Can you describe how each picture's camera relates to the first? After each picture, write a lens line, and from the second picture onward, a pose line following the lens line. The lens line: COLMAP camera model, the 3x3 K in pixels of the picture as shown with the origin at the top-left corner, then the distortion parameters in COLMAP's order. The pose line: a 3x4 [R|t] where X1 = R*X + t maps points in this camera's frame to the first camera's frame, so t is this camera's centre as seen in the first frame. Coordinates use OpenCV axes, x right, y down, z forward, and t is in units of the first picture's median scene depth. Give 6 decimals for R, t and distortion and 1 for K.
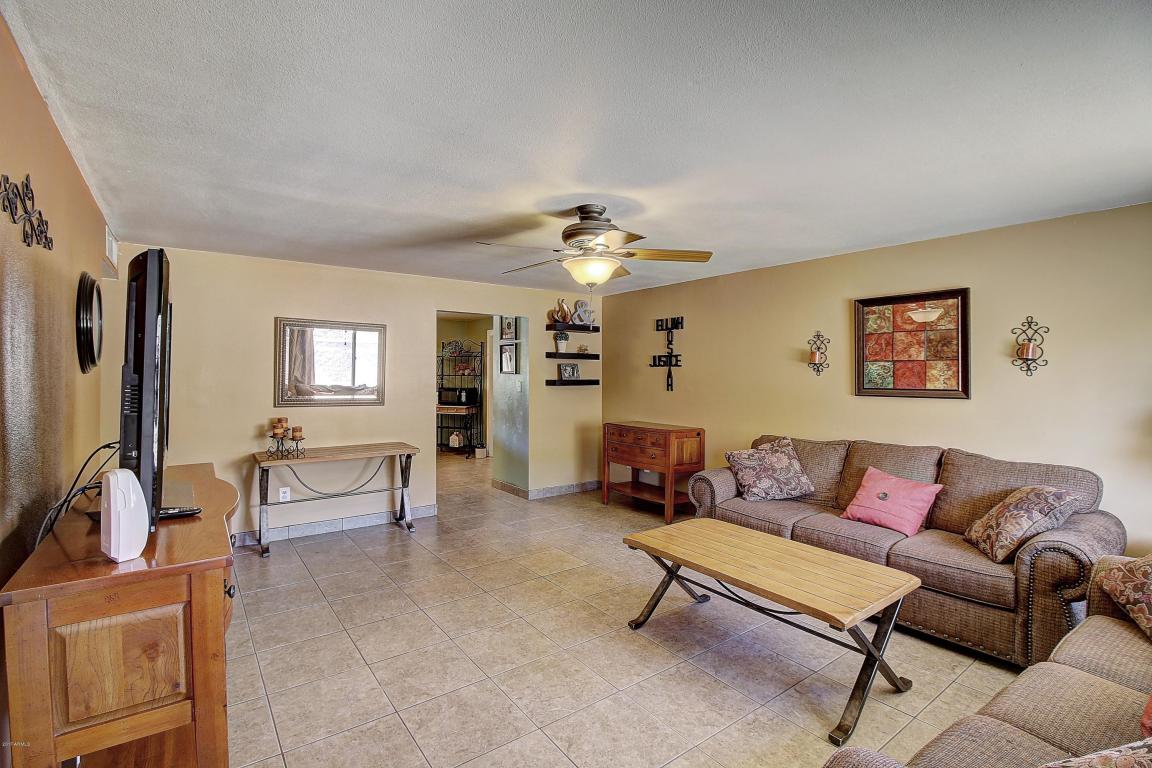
lens RADIAL K [[530.4, 0, 567.4], [0, 530.4, 373.8], [0, 0, 1]] dist [0.003665, -0.014324]
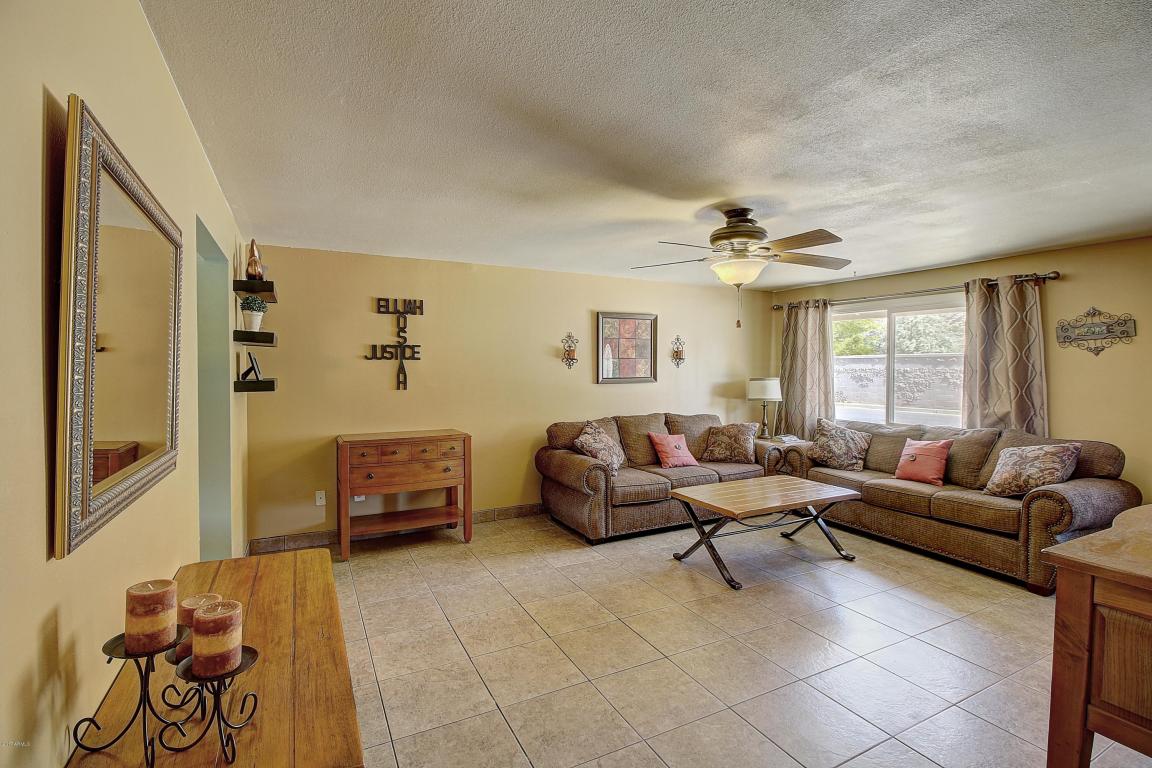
lens RADIAL K [[530.4, 0, 567.4], [0, 530.4, 373.8], [0, 0, 1]] dist [0.003665, -0.014324]
pose [[0.159140, -0.018544, 0.987082, -0.574692], [0.001682, 0.999827, 0.018512, -0.006562], [-0.987255, -0.001285, 0.159143, 0.635548]]
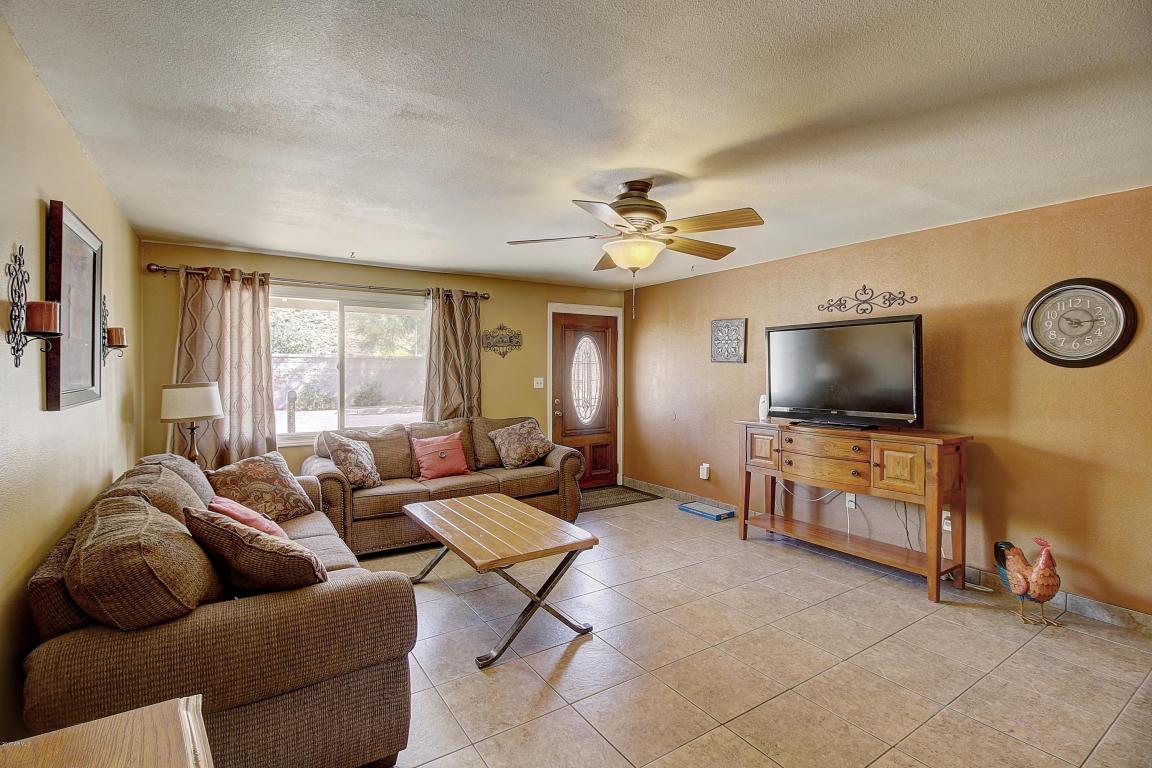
lens RADIAL K [[530.4, 0, 567.4], [0, 530.4, 373.8], [0, 0, 1]] dist [0.003665, -0.014324]
pose [[-0.998284, -0.004957, 0.058355, 0.057631], [-0.004321, 0.999930, 0.011015, 0.002083], [-0.058405, 0.010744, -0.998235, 1.050627]]
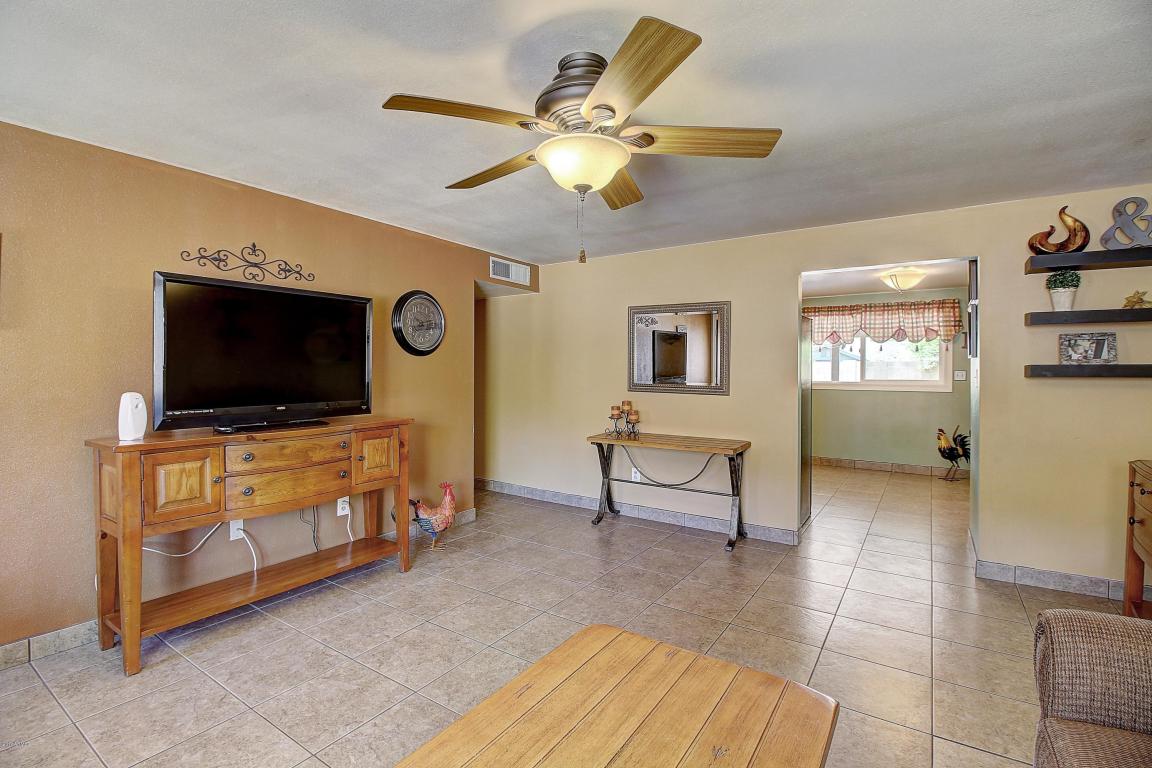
lens RADIAL K [[530.4, 0, 567.4], [0, 530.4, 373.8], [0, 0, 1]] dist [0.003665, -0.014324]
pose [[0.335048, 0.000159, -0.942201, 0.336704], [-0.004873, 0.999987, -0.001564, 0.024567], [0.942188, 0.005115, 0.335045, 0.423477]]
